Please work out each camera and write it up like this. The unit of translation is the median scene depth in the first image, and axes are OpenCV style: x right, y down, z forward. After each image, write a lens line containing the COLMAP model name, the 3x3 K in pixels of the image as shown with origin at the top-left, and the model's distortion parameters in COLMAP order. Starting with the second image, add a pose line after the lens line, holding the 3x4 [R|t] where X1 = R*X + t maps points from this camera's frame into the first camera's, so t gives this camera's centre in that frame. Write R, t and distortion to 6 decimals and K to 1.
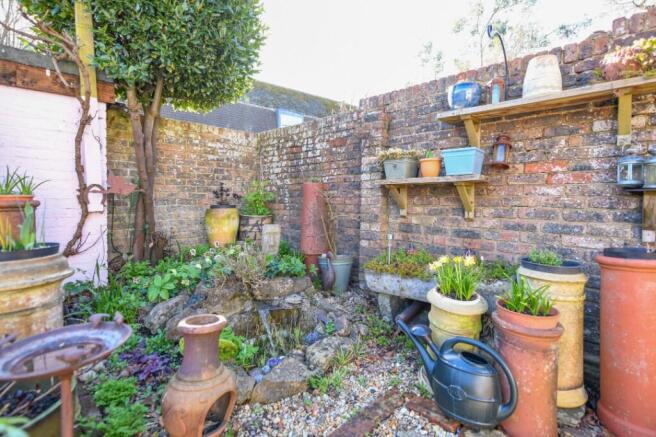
lens RADIAL K [[306.6, 0, 329.4], [0, 306.6, 209.1], [0, 0, 1]] dist [0.000293, 0.000017]
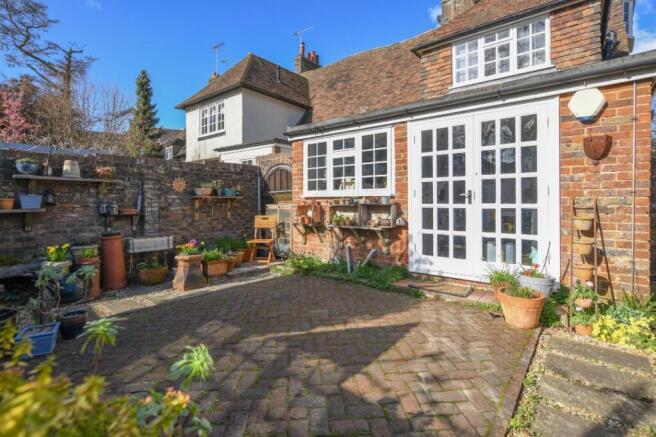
lens RADIAL K [[301.4, 0, 329.2], [0, 301.4, 200.5], [0, 0, 1]] dist [-0.001736, -0.000248]
pose [[-0.053496, -0.002705, 0.998564, -1.704735], [0.036112, 0.999337, 0.004642, -0.110868], [-0.997915, 0.036308, -0.053363, -0.853160]]
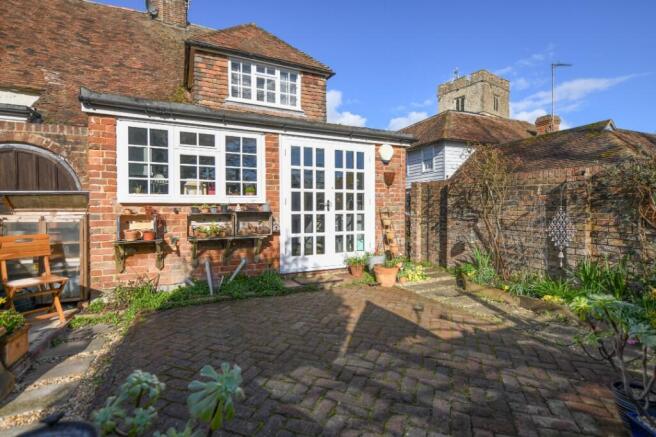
lens RADIAL K [[306.6, 0, 329.4], [0, 306.6, 209.1], [0, 0, 1]] dist [0.000293, 0.000017]
pose [[-0.916672, -0.003435, 0.399626, -0.818261], [0.011561, 0.999317, 0.035110, -0.153235], [-0.399473, 0.036805, -0.916006, 0.532262]]
